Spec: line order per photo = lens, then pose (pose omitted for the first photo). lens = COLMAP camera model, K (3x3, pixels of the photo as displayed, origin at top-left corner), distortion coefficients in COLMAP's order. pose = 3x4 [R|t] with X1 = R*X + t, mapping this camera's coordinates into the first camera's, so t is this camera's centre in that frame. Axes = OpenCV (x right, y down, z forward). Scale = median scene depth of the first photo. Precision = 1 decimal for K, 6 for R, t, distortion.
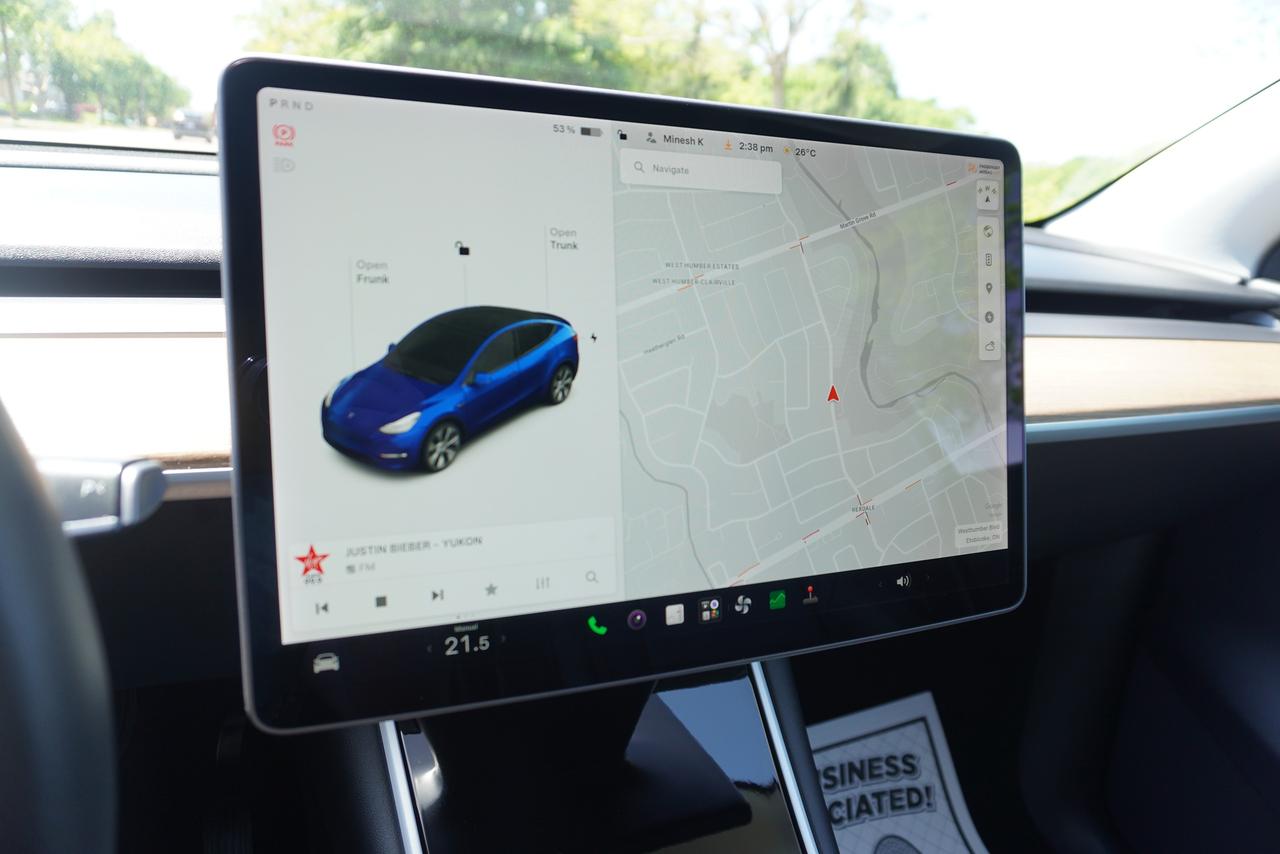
lens RADIAL K [[889.7, 0, 641.1], [0, 889.7, 423.2], [0, 0, 1]] dist [-0.050030, 0.027392]
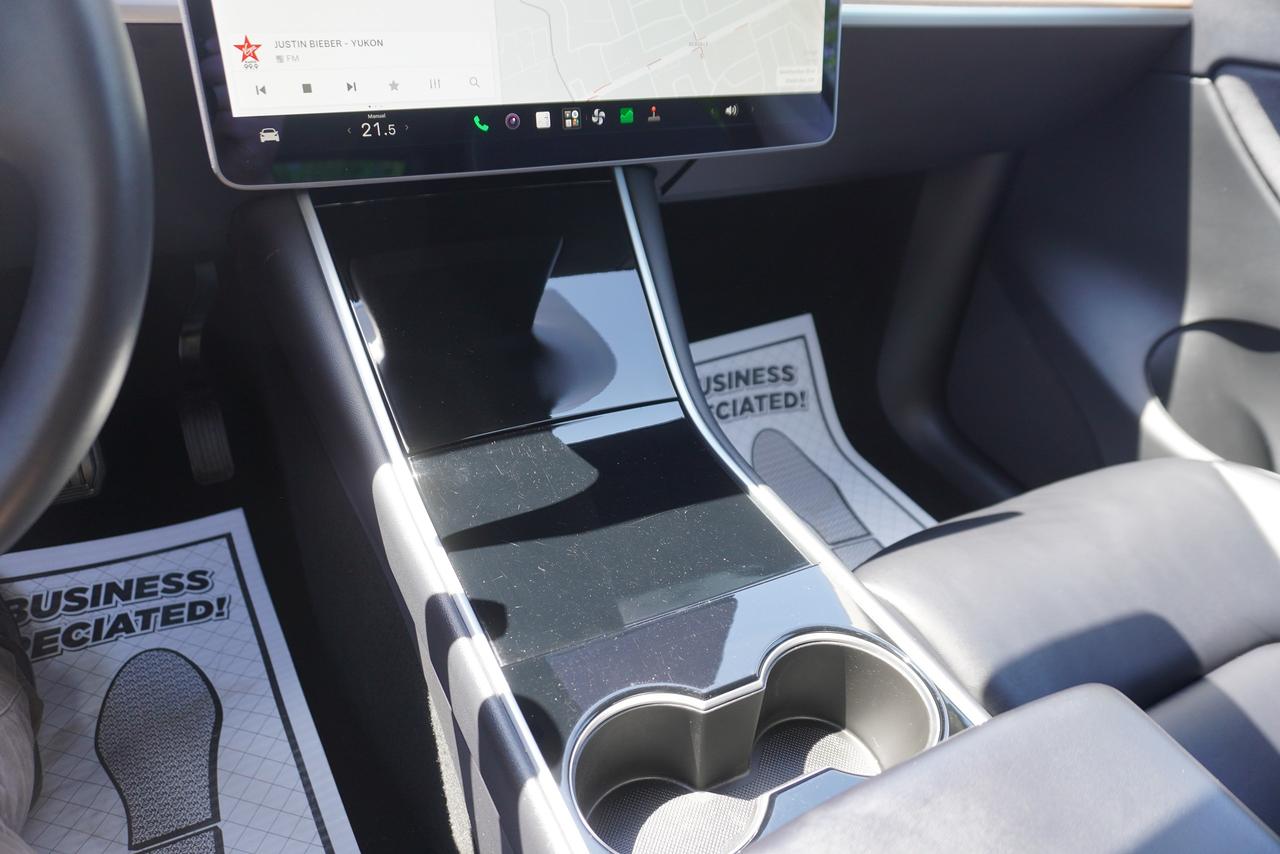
lens RADIAL K [[889.7, 0, 646.6], [0, 889.7, 447.0], [0, 0, 1]] dist [-0.050030, 0.027392]
pose [[0.996703, -0.027367, 0.076384, 0.078720], [-0.000819, 0.937962, 0.346738, 0.222870], [-0.081135, -0.345657, 0.934847, -0.376504]]
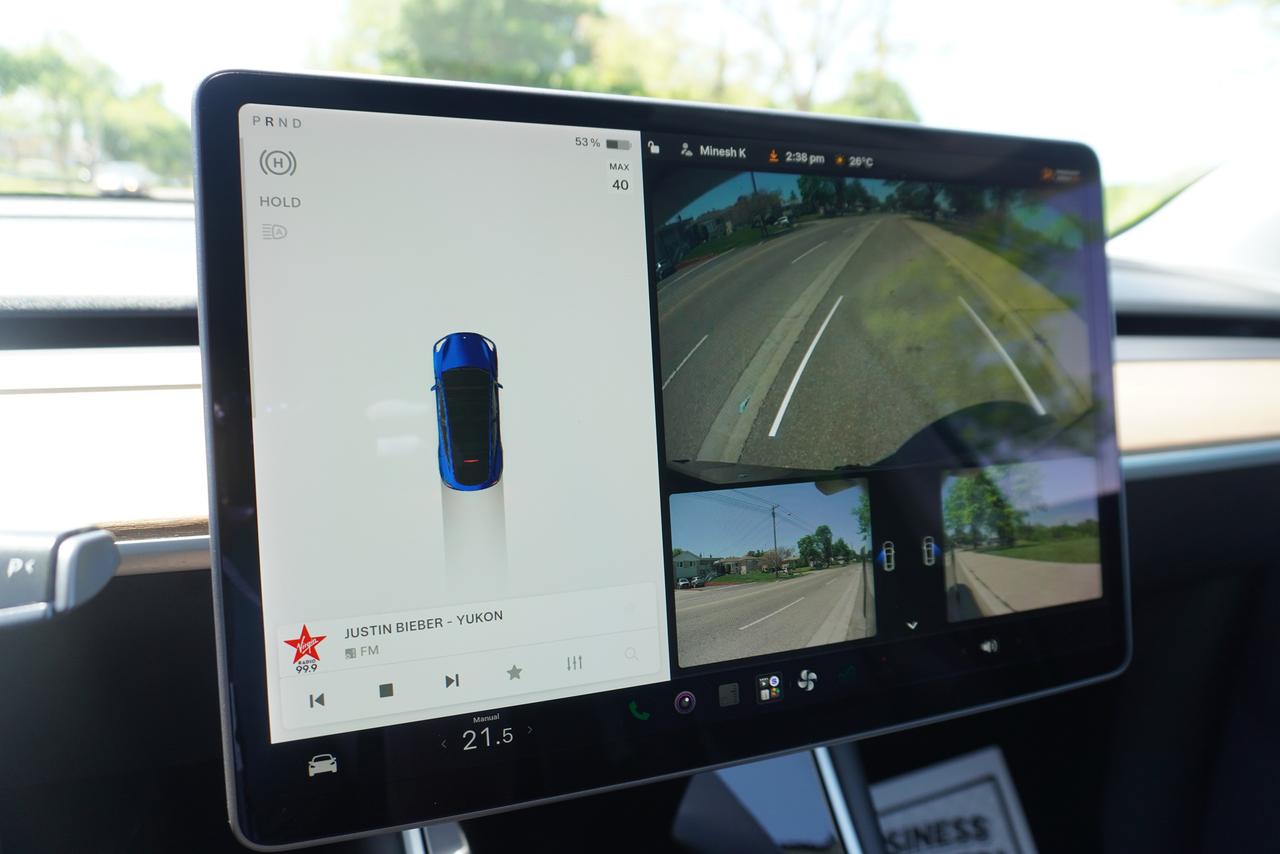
lens RADIAL K [[889.7, 0, 638.6], [0, 889.7, 417.3], [0, 0, 1]] dist [-0.050030, 0.027392]
pose [[0.998700, -0.027146, -0.043145, -0.005274], [0.024795, 0.998227, -0.054120, -0.008988], [0.044537, 0.052980, 0.997602, 0.129260]]
